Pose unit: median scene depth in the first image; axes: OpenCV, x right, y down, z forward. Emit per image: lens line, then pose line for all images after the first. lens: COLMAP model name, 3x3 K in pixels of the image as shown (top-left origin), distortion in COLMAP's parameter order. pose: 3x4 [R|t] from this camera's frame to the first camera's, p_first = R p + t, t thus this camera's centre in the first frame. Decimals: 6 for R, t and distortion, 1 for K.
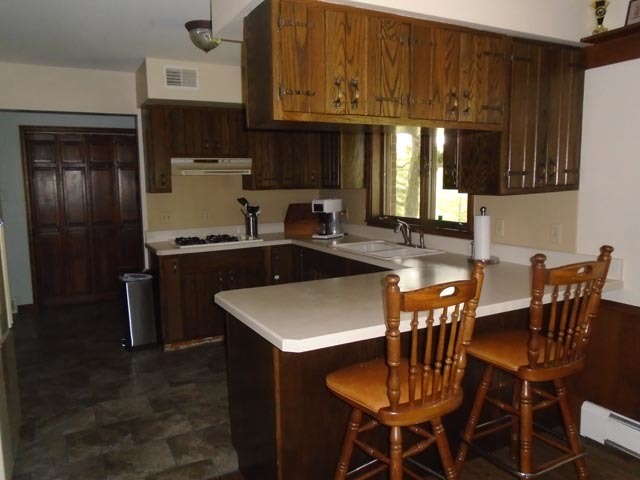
lens RADIAL K [[483.8, 0, 314.8], [0, 483.8, 255.2], [0, 0, 1]] dist [-0.005688, -0.000729]
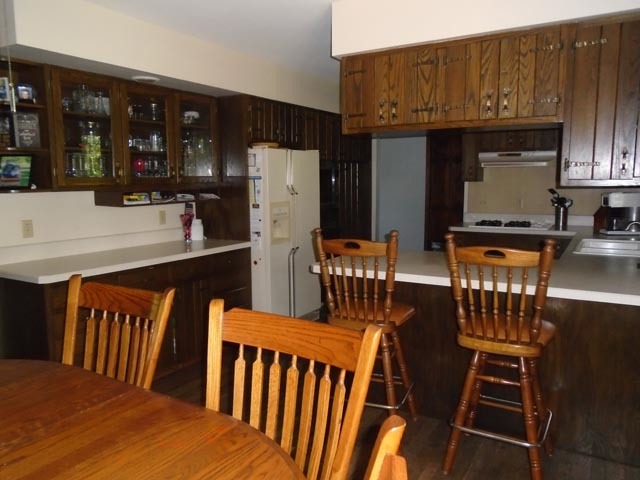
lens RADIAL K [[483.8, 0, 319.7], [0, 483.8, 237.9], [0, 0, 1]] dist [-0.005688, -0.000729]
pose [[0.508112, 0.119144, -0.853010, 1.056522], [-0.133442, 0.989317, 0.058695, -0.018724], [0.850891, 0.084004, 0.518583, 0.106339]]
